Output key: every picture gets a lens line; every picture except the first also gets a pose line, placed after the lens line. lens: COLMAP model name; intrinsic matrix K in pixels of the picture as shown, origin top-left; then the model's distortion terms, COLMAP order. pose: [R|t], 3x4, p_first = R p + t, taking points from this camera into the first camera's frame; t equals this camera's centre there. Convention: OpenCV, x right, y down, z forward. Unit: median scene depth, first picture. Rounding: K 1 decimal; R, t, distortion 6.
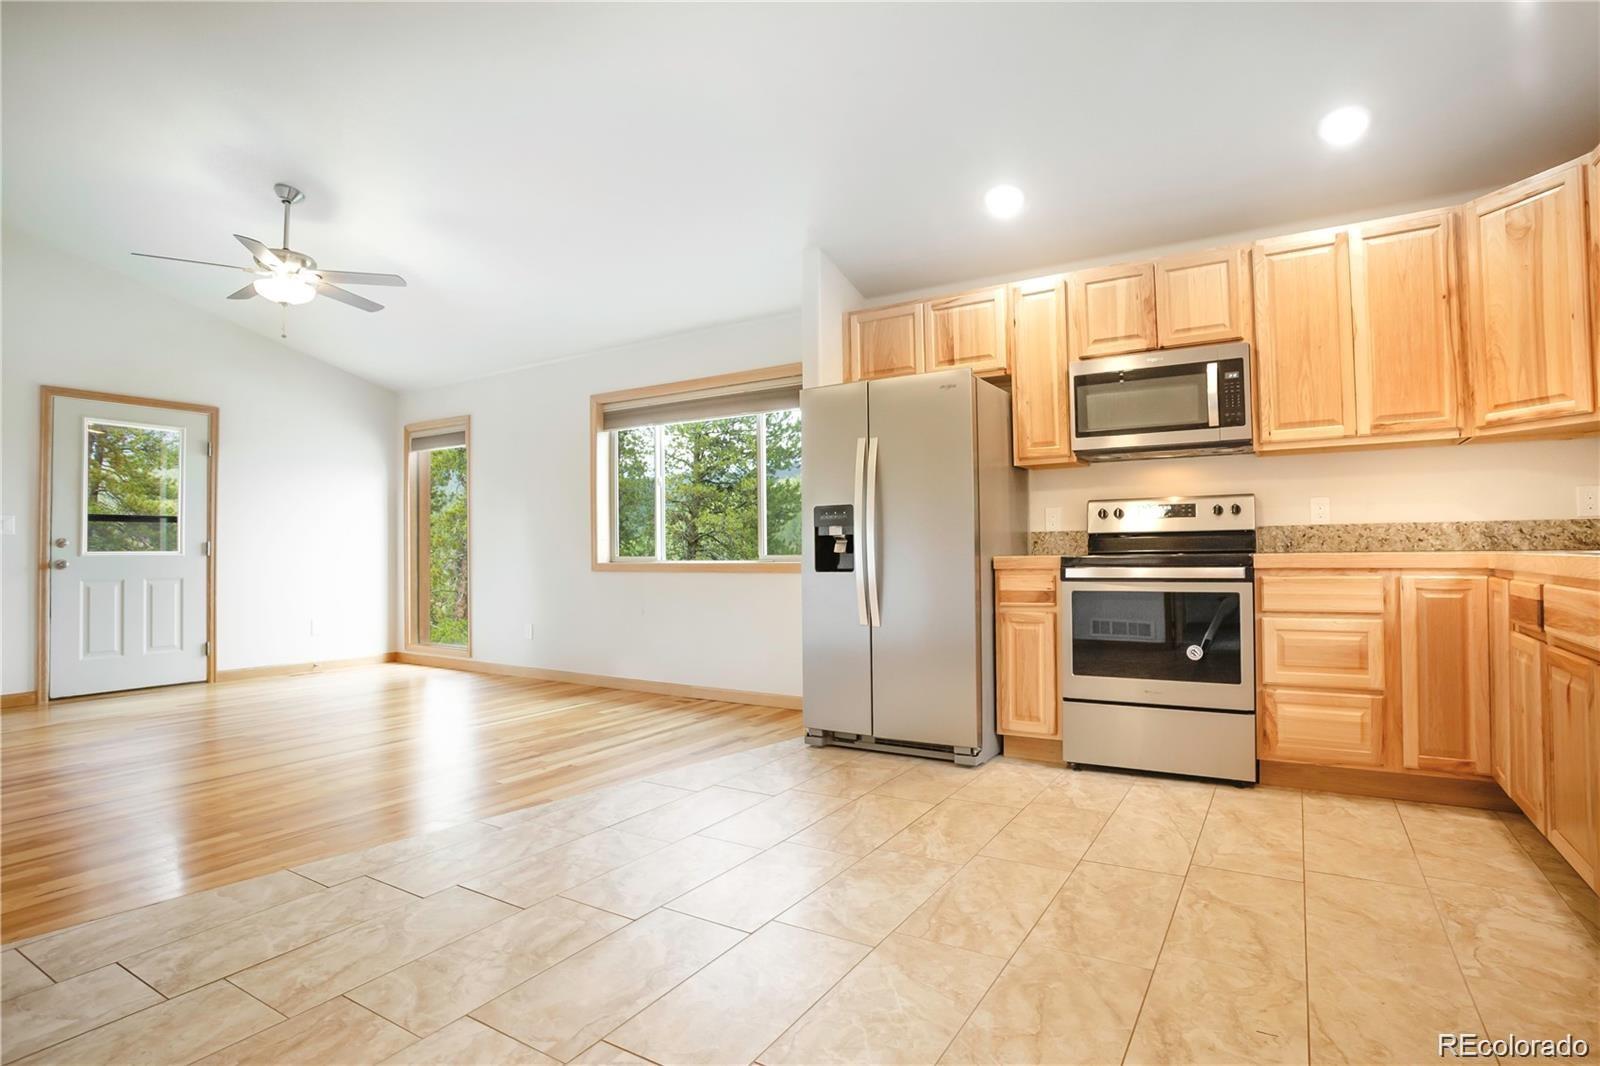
lens RADIAL K [[815.3, 0, 789.7], [0, 815.3, 530.8], [0, 0, 1]] dist [-0.052421, 0.014675]
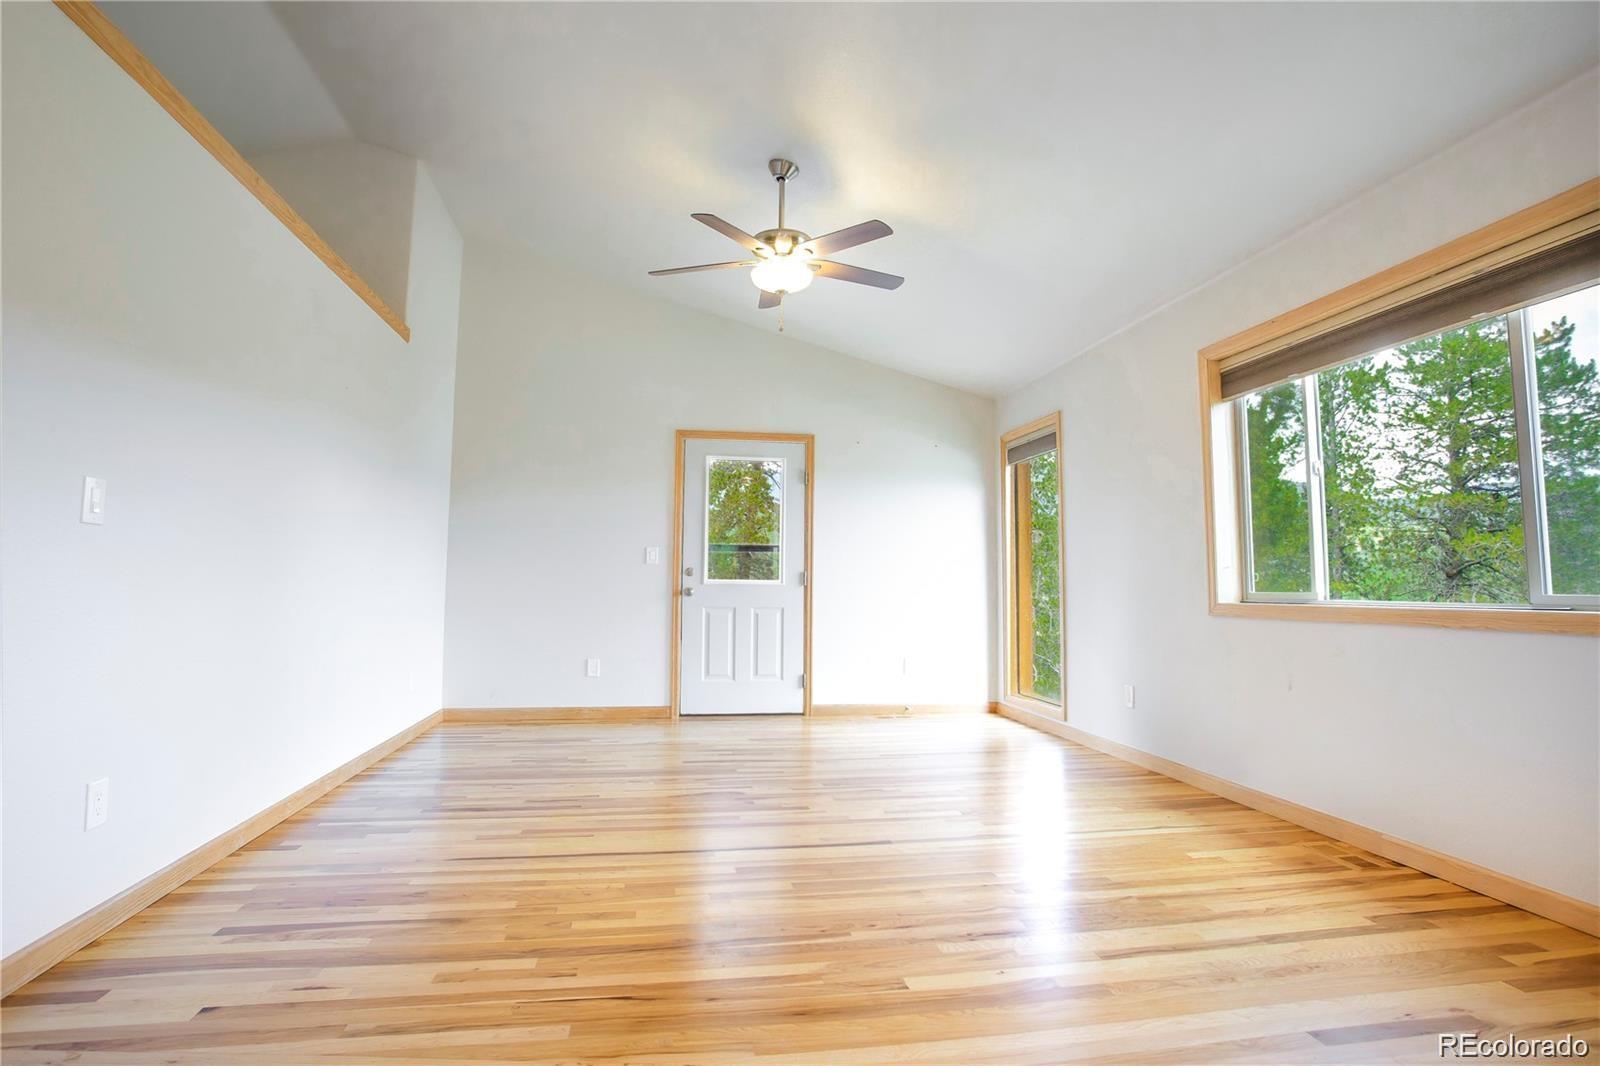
lens RADIAL K [[815.3, 0, 804.3], [0, 815.3, 517.4], [0, 0, 1]] dist [-0.052421, 0.014675]
pose [[0.679658, -0.049510, -0.731856, 0.011931], [0.005995, 0.998061, -0.061951, 0.009782], [0.733504, 0.037718, 0.678637, 0.313114]]
